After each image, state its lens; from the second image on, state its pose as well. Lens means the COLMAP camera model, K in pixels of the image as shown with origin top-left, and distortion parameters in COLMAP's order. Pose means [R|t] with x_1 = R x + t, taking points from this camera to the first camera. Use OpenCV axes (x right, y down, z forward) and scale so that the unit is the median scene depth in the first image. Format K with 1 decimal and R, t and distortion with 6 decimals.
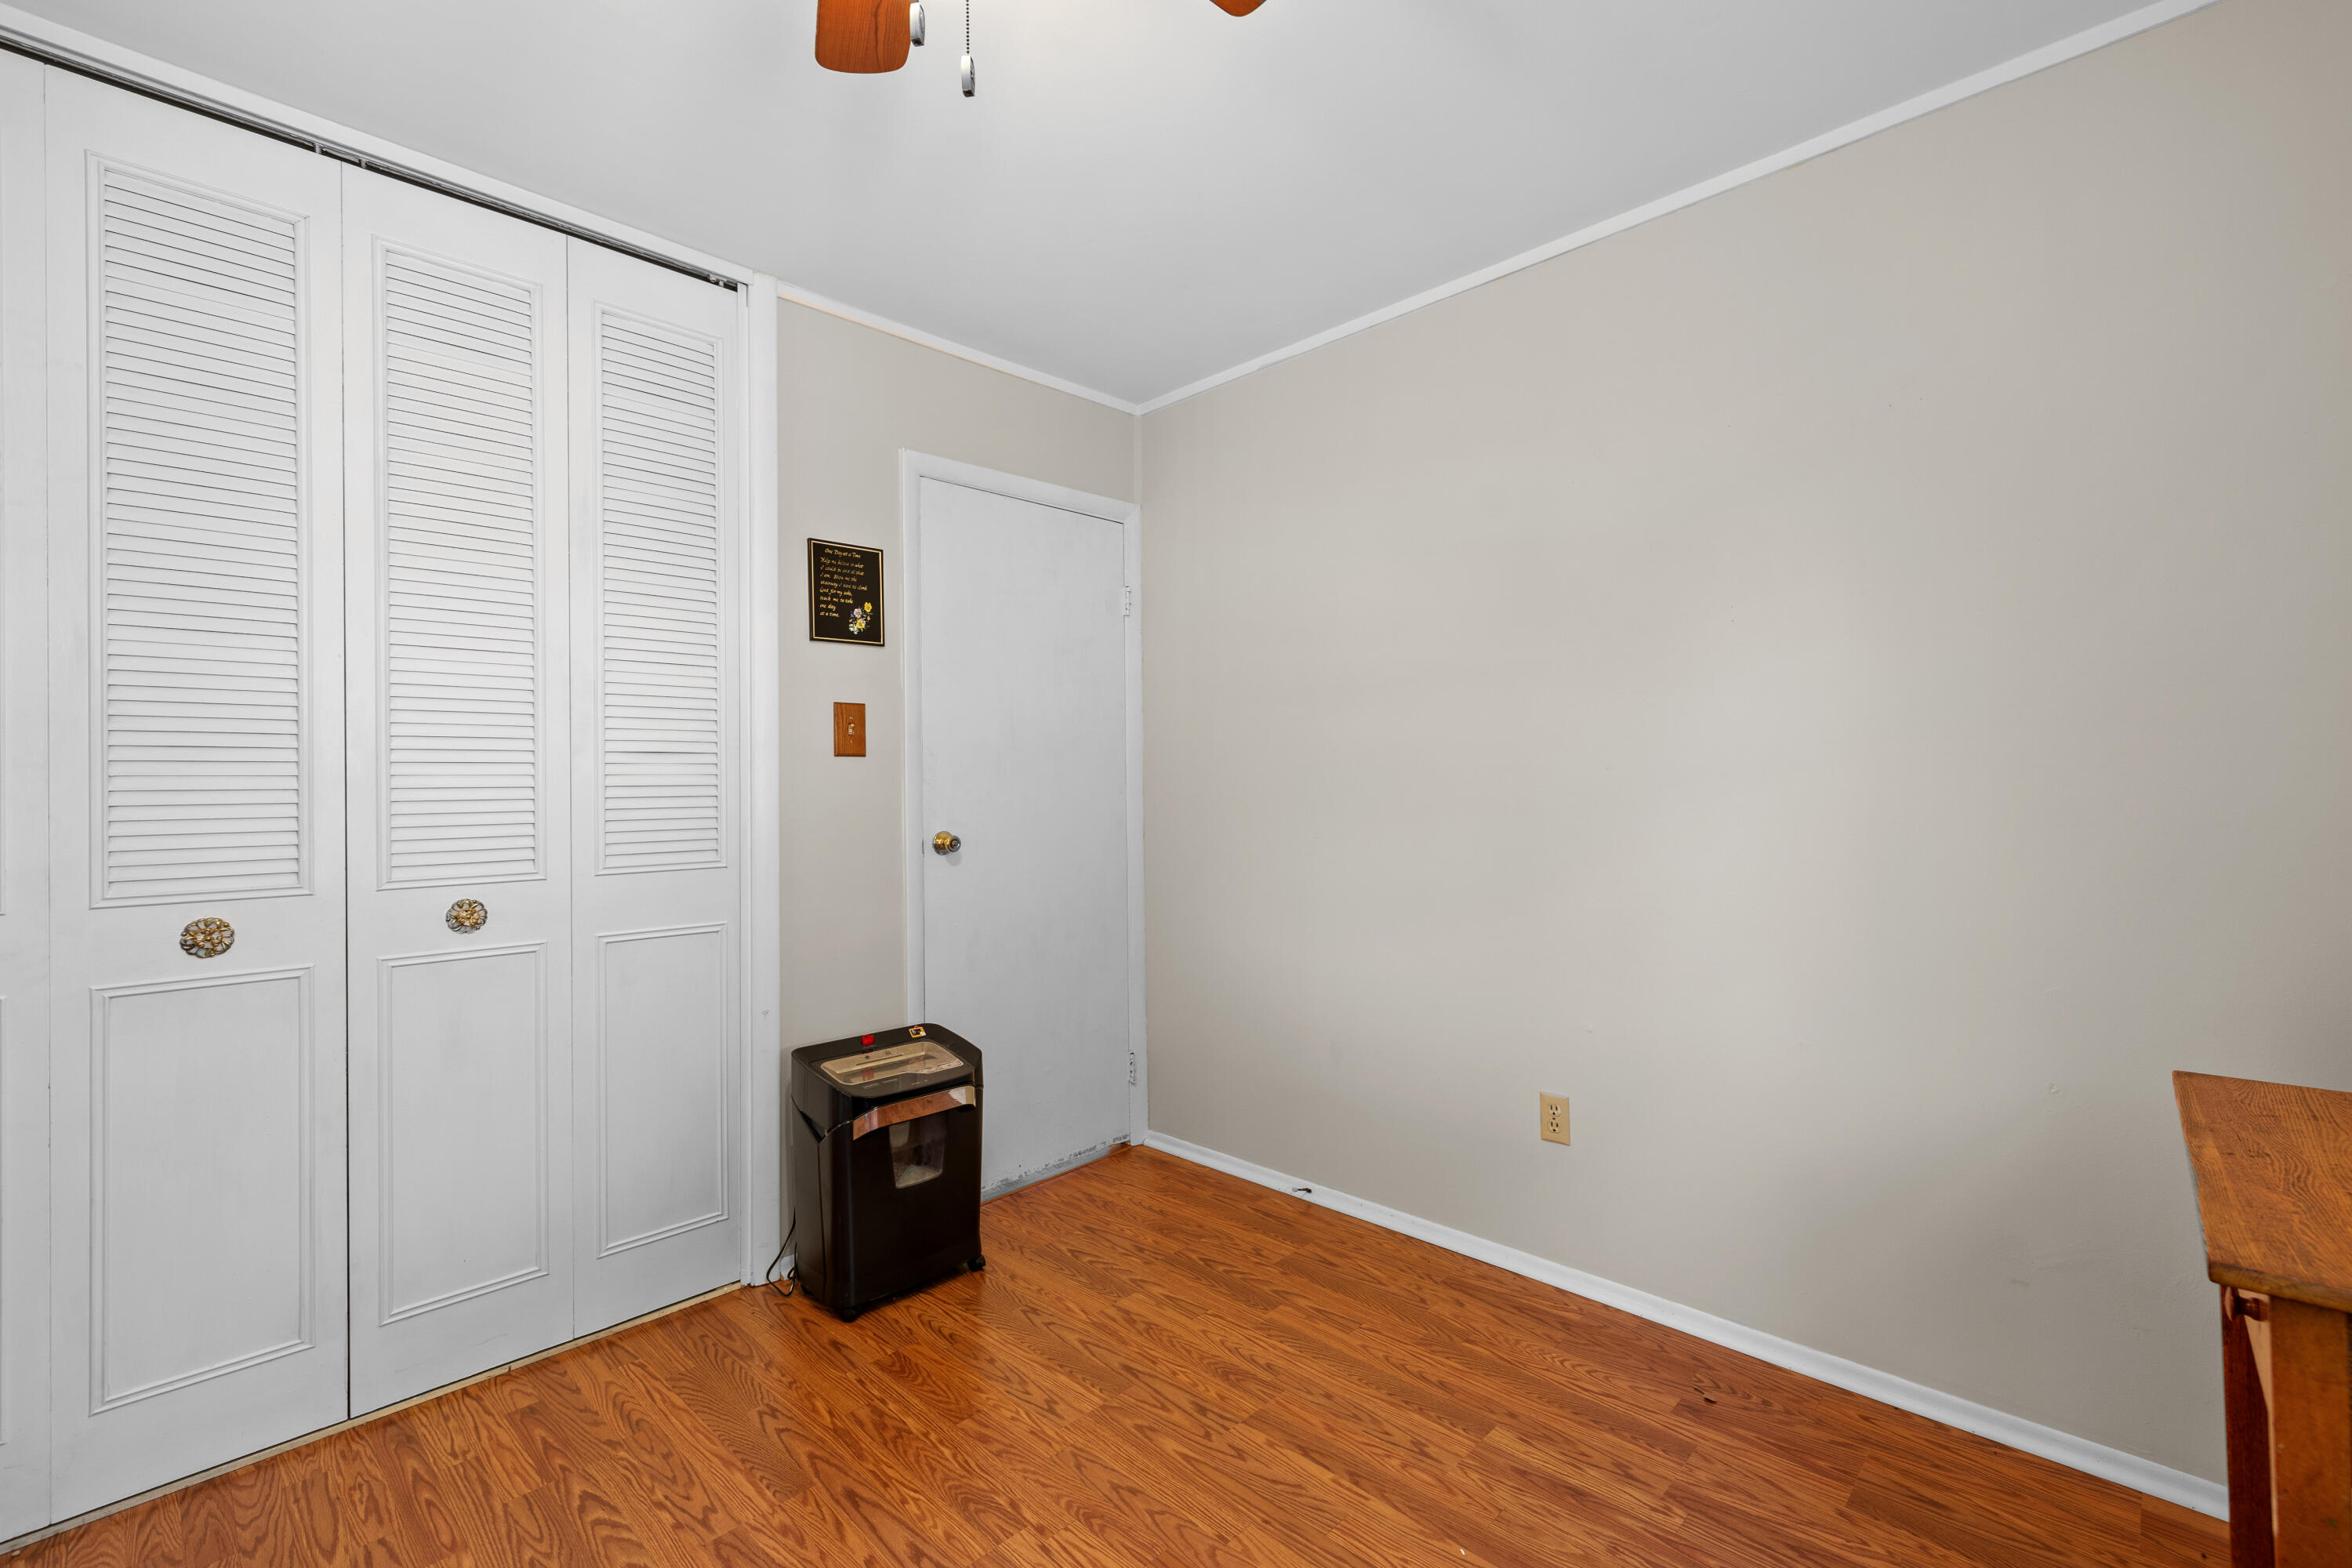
lens RADIAL K [[1013.7, 0, 1176.0], [0, 1013.7, 784.0], [0, 0, 1]] dist [-0.001062, -0.000176]
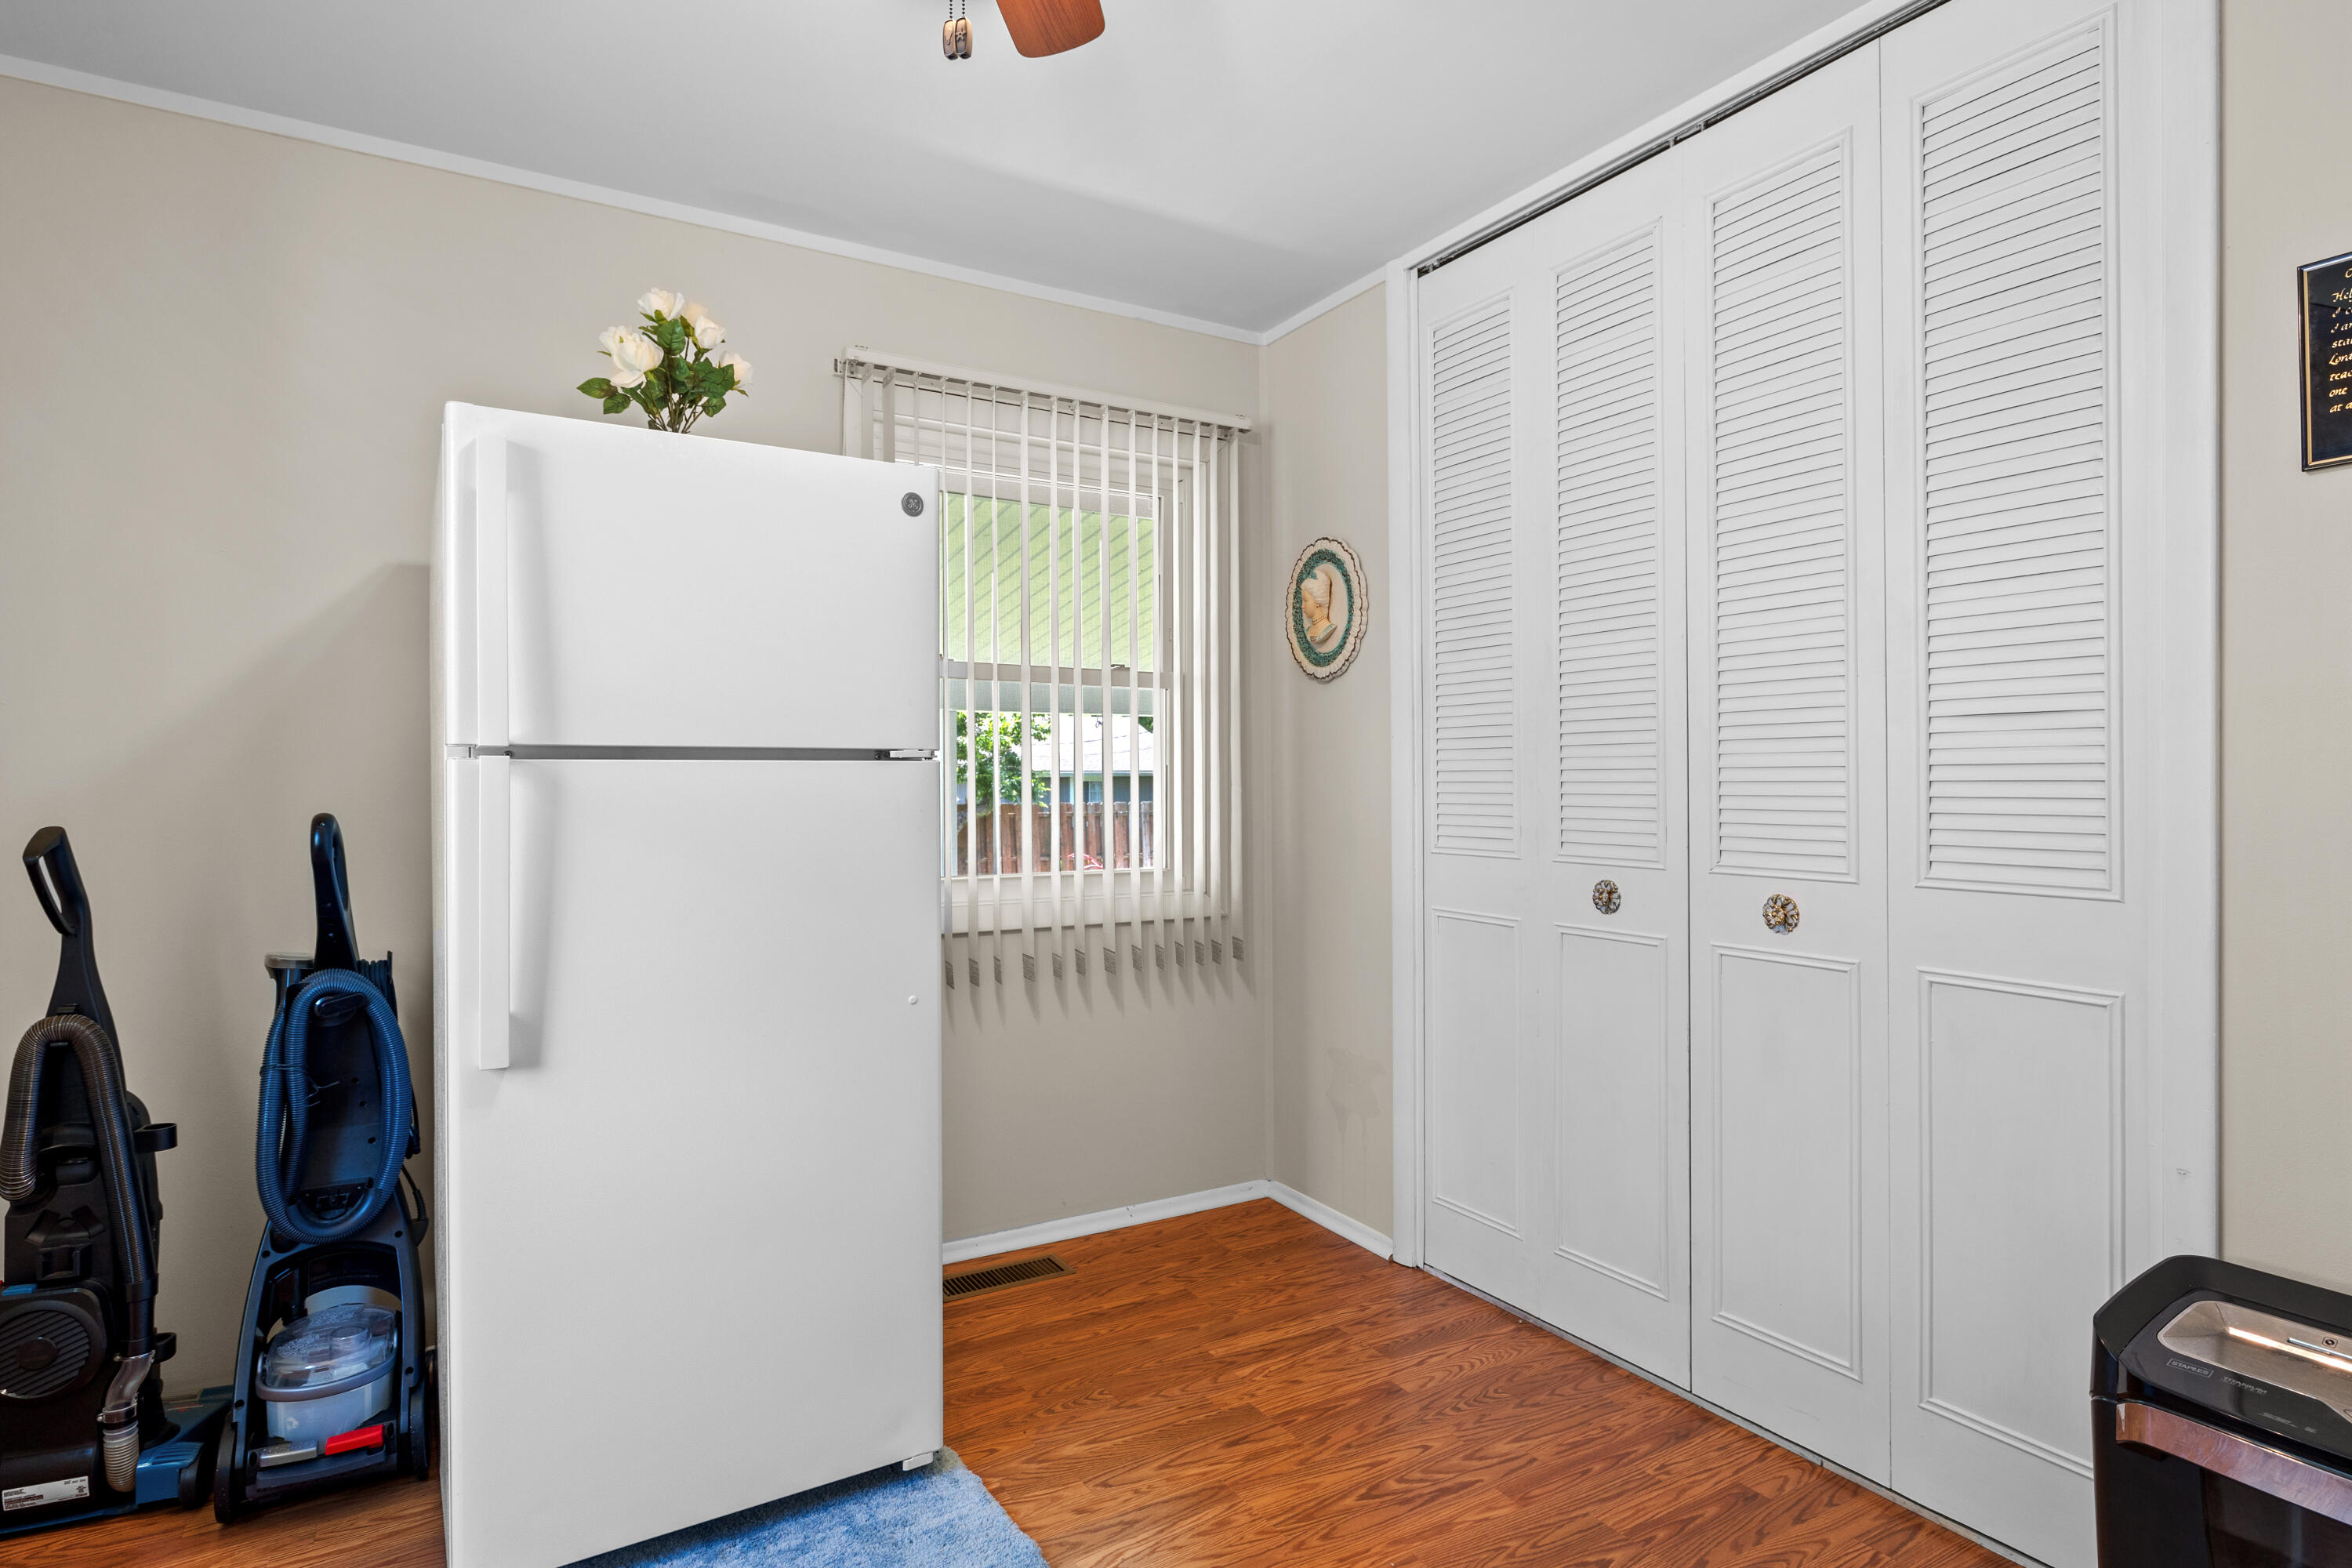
lens RADIAL K [[1238.0, 0, 1176.0], [0, 1238.0, 784.0], [0, 0, 1]] dist [-0.000656, 0.000025]
pose [[-0.261094, 0.019478, -0.965117, 0.496122], [0.012860, 0.999778, 0.016699, -0.006649], [0.965228, -0.008051, -0.261286, 0.827079]]
